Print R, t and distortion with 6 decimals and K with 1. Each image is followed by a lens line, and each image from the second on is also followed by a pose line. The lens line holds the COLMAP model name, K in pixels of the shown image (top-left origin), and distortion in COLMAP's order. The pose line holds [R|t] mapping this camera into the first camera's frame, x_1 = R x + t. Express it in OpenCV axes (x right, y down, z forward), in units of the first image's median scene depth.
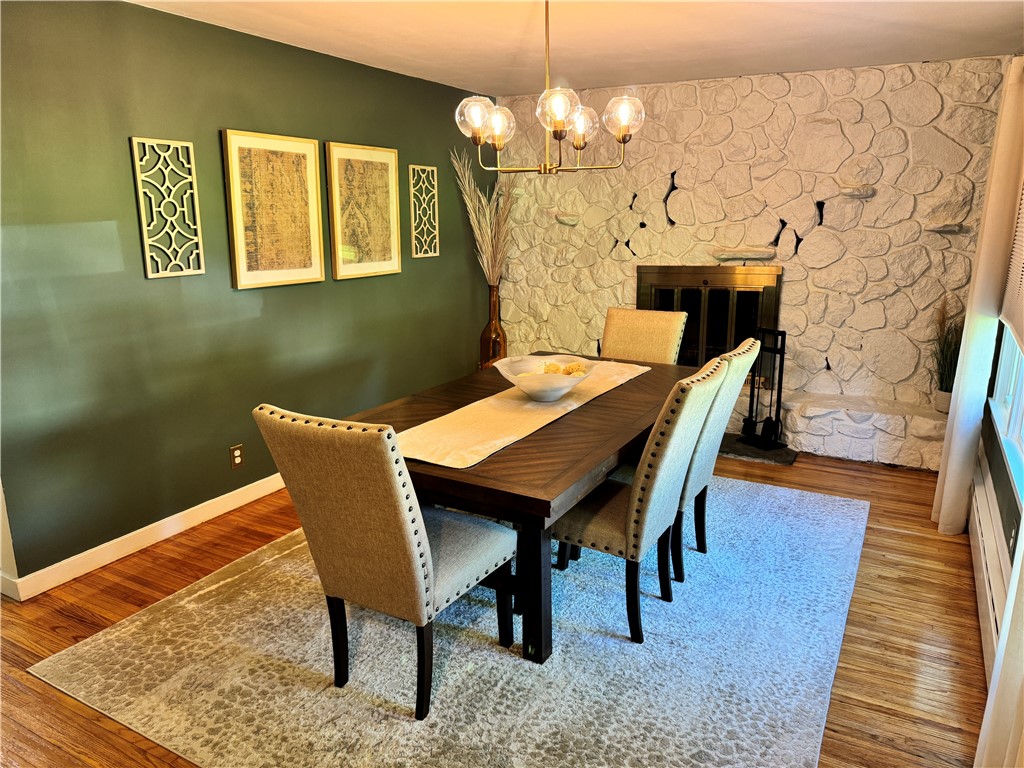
lens RADIAL K [[723.5, 0, 510.1], [0, 723.5, 384.1], [0, 0, 1]] dist [0.025559, -0.044033]
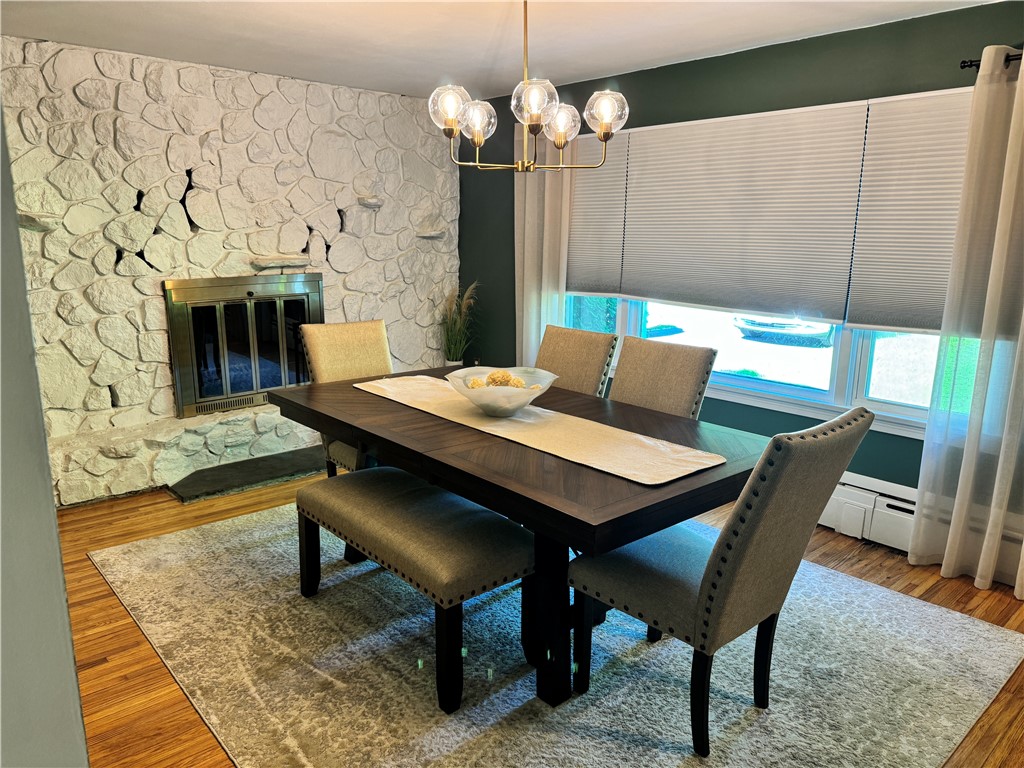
lens RADIAL K [[723.5, 0, 508.6], [0, 723.5, 390.4], [0, 0, 1]] dist [0.025559, -0.044033]
pose [[0.357777, -0.195027, 0.913214, -0.490966], [0.203352, 0.970749, 0.127645, -0.077924], [-0.911396, 0.140035, 0.386971, 0.390865]]
